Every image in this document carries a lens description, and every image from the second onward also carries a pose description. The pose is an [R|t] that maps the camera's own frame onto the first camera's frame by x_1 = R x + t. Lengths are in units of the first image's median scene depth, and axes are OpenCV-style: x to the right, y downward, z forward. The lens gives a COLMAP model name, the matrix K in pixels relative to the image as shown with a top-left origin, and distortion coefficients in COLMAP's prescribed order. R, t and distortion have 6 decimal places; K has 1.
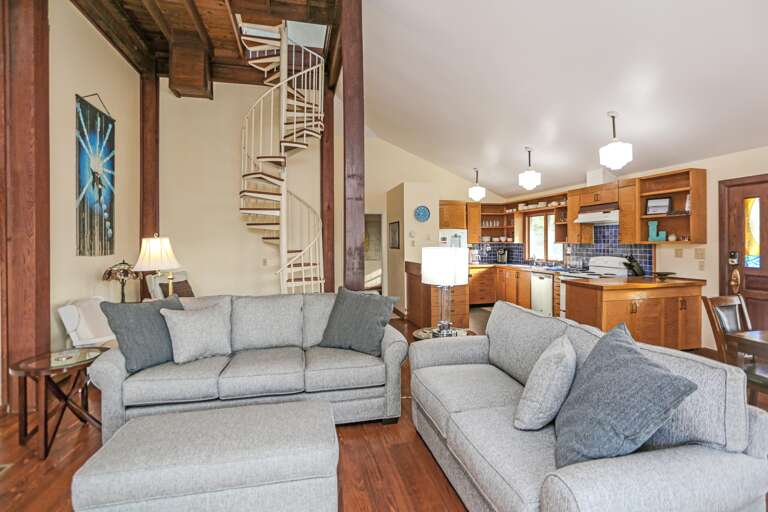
lens RADIAL K [[384.5, 0, 384.8], [0, 384.5, 236.4], [0, 0, 1]] dist [-0.064590, 0.024886]
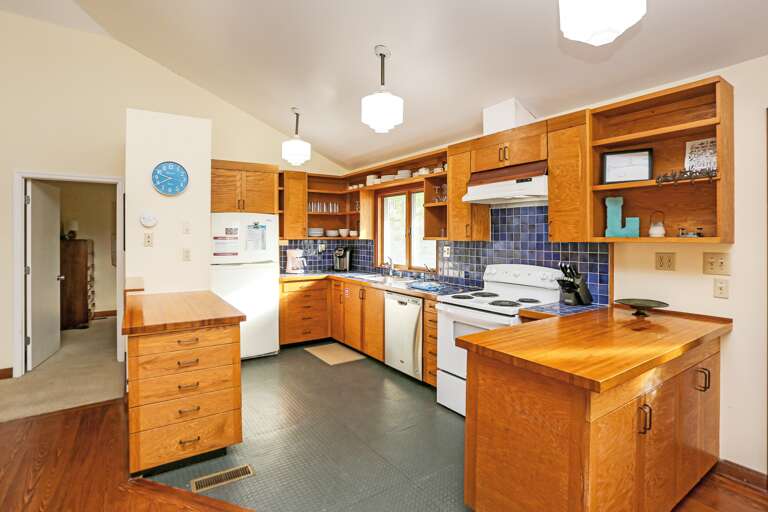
lens RADIAL K [[384.5, 0, 384.8], [0, 384.5, 236.4], [0, 0, 1]] dist [-0.064590, 0.024886]
pose [[0.936300, 0.001378, 0.351199, 0.178803], [-0.006728, 0.999879, 0.014012, 0.005027], [-0.351137, -0.015482, 0.936196, 0.454694]]
